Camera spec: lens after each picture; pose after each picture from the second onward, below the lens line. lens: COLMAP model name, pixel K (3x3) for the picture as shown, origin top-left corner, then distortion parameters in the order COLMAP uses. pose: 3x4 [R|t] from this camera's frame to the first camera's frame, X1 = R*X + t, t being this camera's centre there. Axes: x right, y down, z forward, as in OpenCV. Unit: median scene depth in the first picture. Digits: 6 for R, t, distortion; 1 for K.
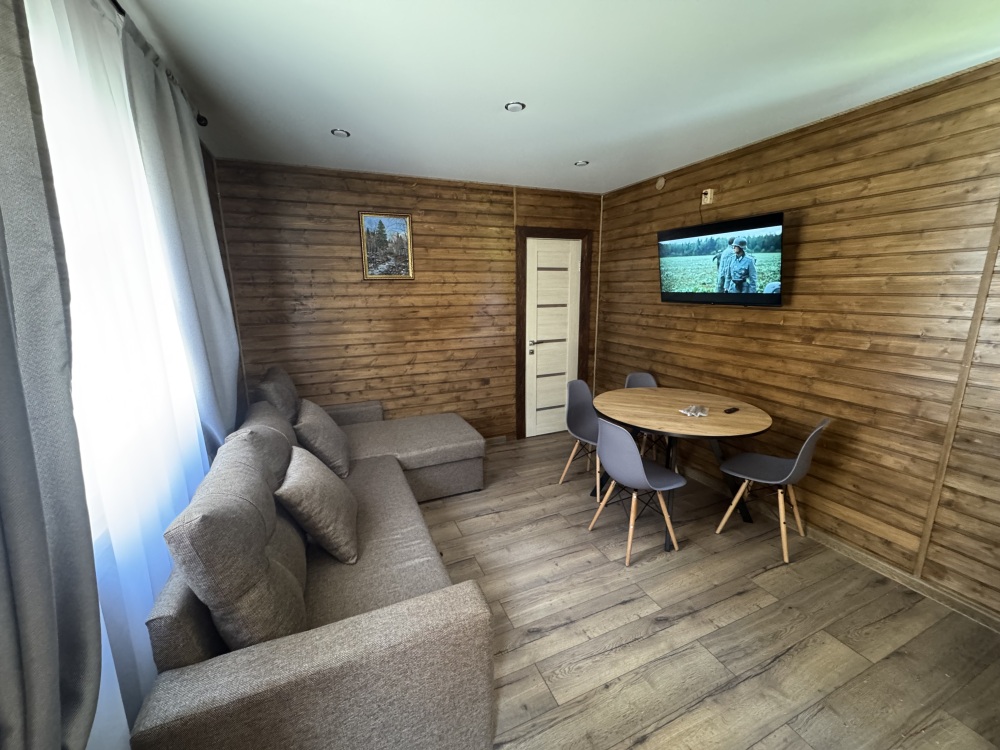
lens RADIAL K [[402.4, 0, 495.2], [0, 402.4, 374.6], [0, 0, 1]] dist [-0.000129, 0.000995]
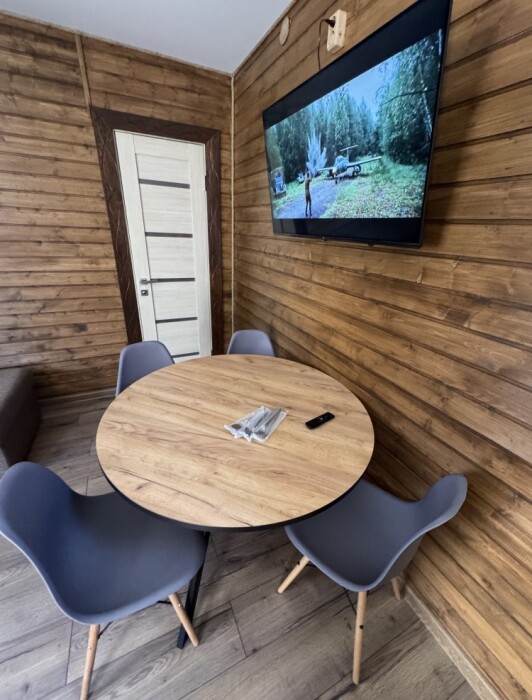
lens RADIAL K [[284.3, 0, 265.9], [0, 284.3, 354.8], [0, 0, 1]] dist [-0.003436, 0.000269]
pose [[0.997504, 0.037140, 0.060046, 0.394456], [-0.048551, 0.978293, 0.201458, -0.078031], [-0.051261, -0.203871, 0.977655, 0.497947]]
